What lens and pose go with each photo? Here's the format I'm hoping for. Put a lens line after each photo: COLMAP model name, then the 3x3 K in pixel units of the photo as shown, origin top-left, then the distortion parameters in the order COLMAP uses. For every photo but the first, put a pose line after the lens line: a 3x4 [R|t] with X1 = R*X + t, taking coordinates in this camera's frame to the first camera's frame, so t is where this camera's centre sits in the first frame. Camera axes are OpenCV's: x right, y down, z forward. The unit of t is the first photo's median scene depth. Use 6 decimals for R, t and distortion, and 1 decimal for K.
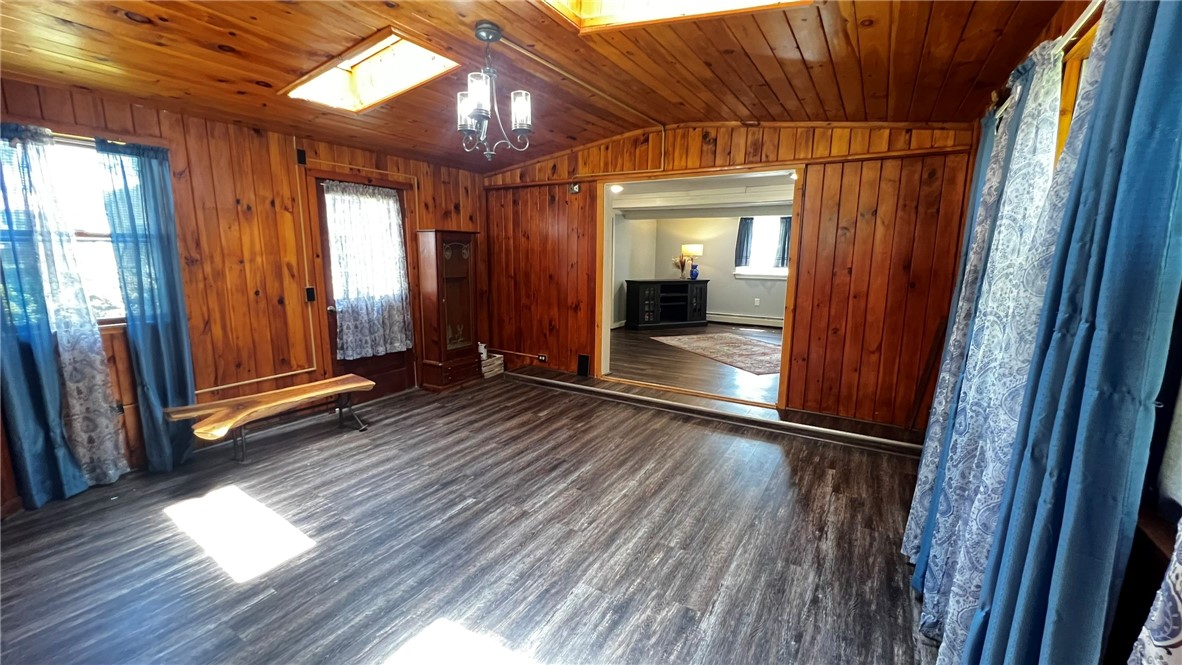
lens RADIAL K [[471.5, 0, 586.7], [0, 471.5, 331.4], [0, 0, 1]] dist [-0.005026, 0.001501]
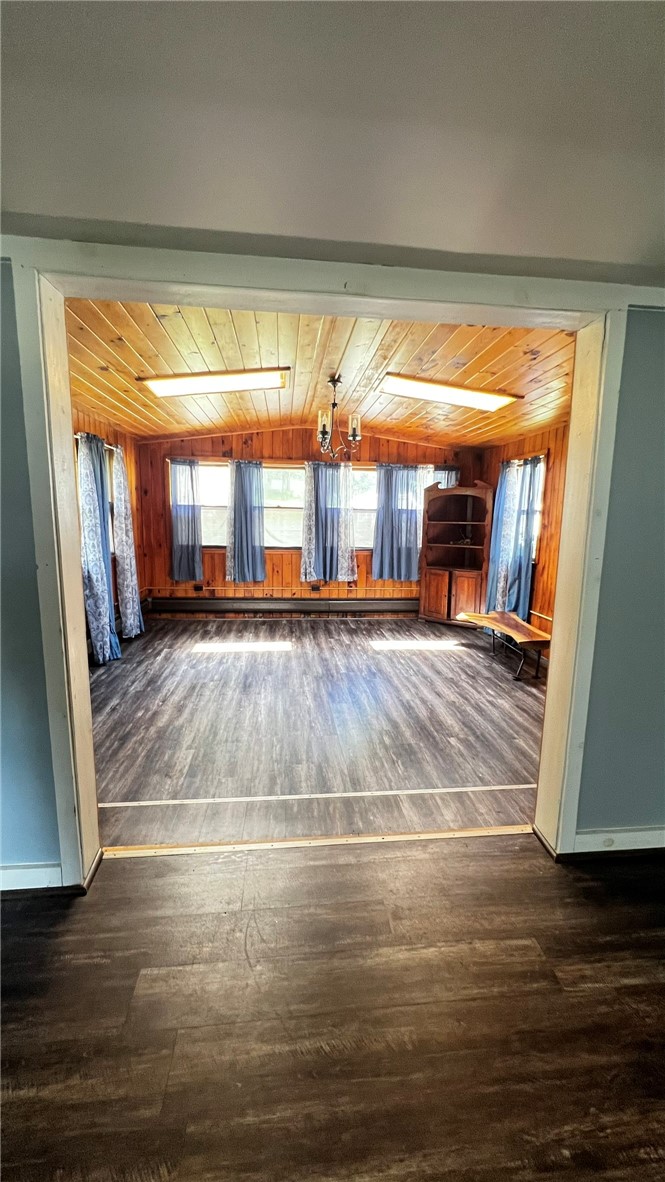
lens RADIAL K [[471.5, 0, 336.1], [0, 471.5, 589.8], [0, 0, 1]] dist [-0.005026, 0.001501]
pose [[-0.788540, 0.073334, -0.610595, 0.495415], [-0.126468, 0.952307, 0.277698, -0.234004], [0.601839, 0.296197, -0.741659, 1.430584]]
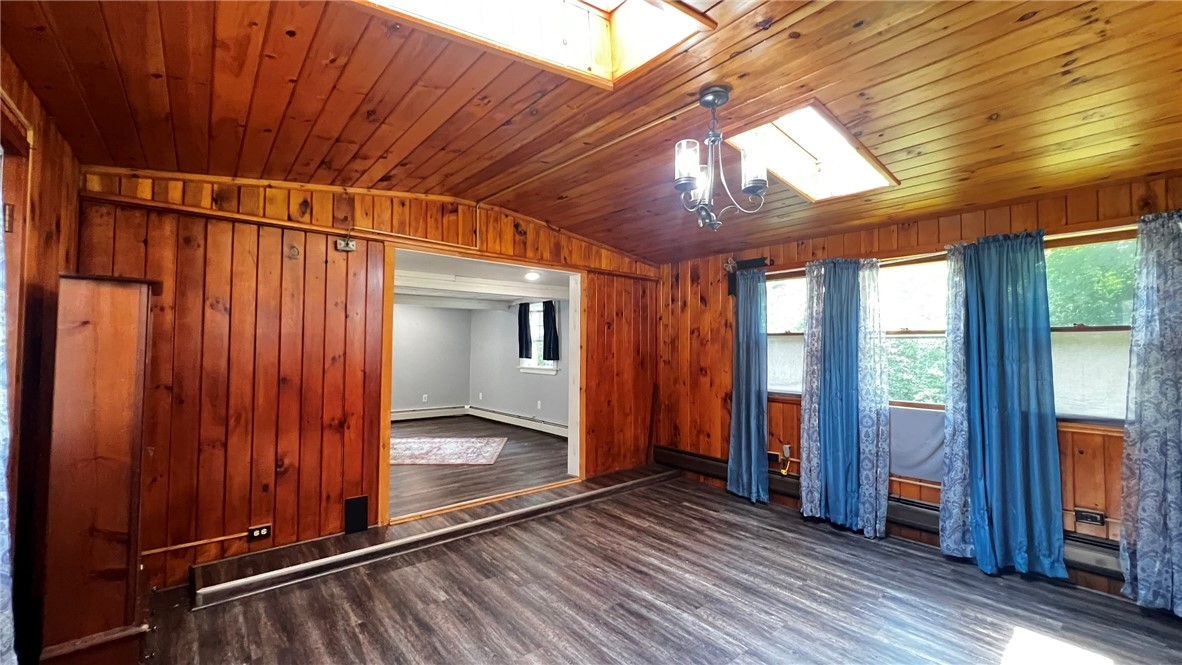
lens RADIAL K [[471.5, 0, 587.5], [0, 471.5, 331.2], [0, 0, 1]] dist [-0.005026, 0.001501]
pose [[0.318686, 0.026979, 0.947476, -0.661740], [0.152986, 0.985025, -0.079506, -0.093614], [-0.935433, 0.170288, 0.309786, 0.600673]]
